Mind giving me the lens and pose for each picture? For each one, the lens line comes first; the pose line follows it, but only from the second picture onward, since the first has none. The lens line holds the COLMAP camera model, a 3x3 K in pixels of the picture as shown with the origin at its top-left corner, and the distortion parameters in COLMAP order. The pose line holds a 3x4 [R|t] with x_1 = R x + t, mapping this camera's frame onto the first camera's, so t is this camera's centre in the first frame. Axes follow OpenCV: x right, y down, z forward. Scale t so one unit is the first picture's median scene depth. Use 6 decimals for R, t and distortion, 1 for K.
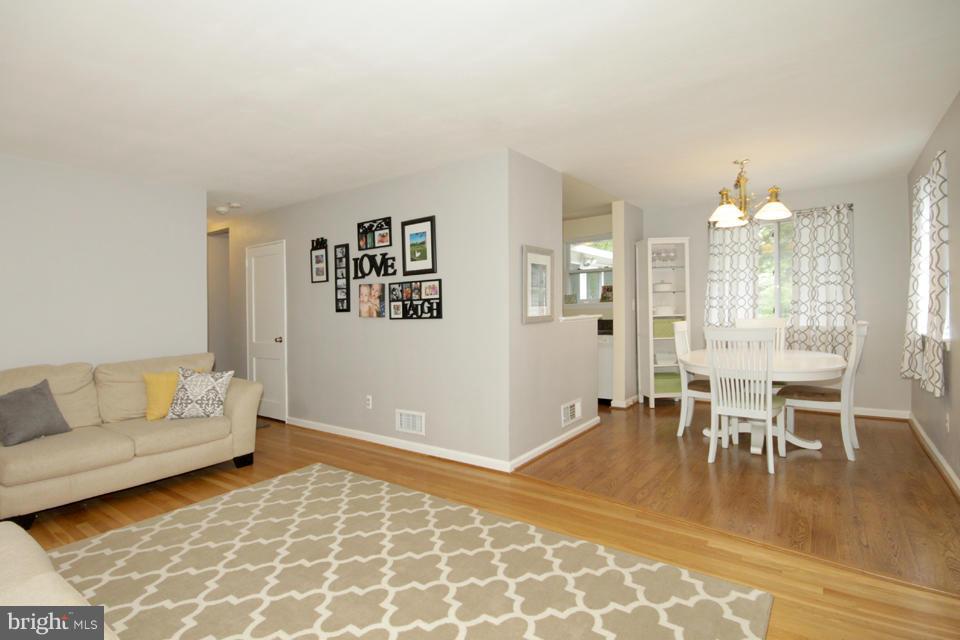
lens RADIAL K [[438.7, 0, 480.0], [0, 438.7, 320.0], [0, 0, 1]] dist [-0.000578, -0.000549]
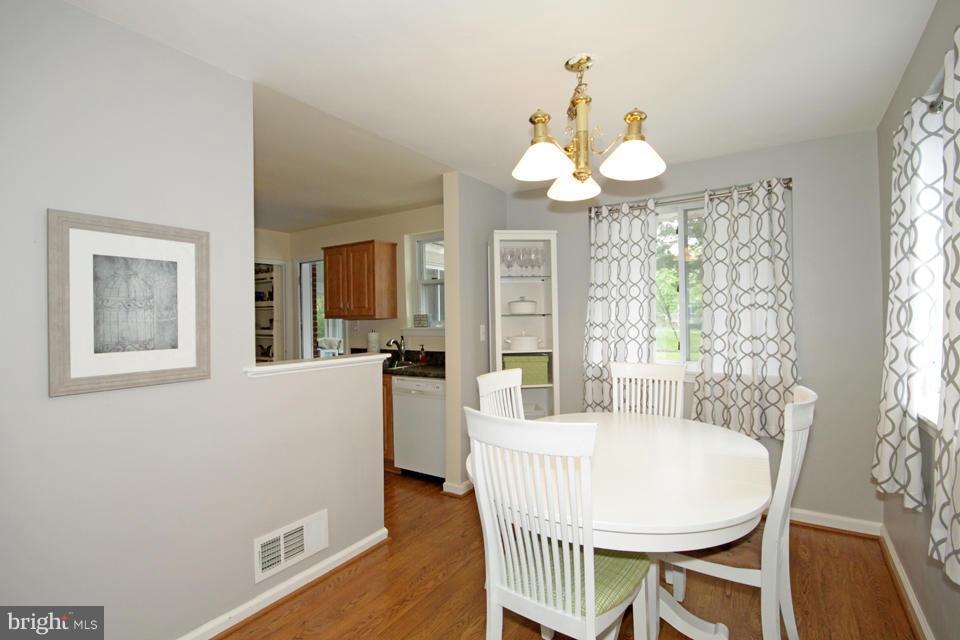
lens RADIAL K [[467.1, 0, 469.6], [0, 467.1, 325.6], [0, 0, 1]] dist [0.002939, 0.000338]
pose [[0.995785, 0.012080, 0.090924, 0.333918], [-0.010380, 0.999763, -0.019146, -0.039848], [-0.091133, 0.018122, 0.995674, 0.379649]]
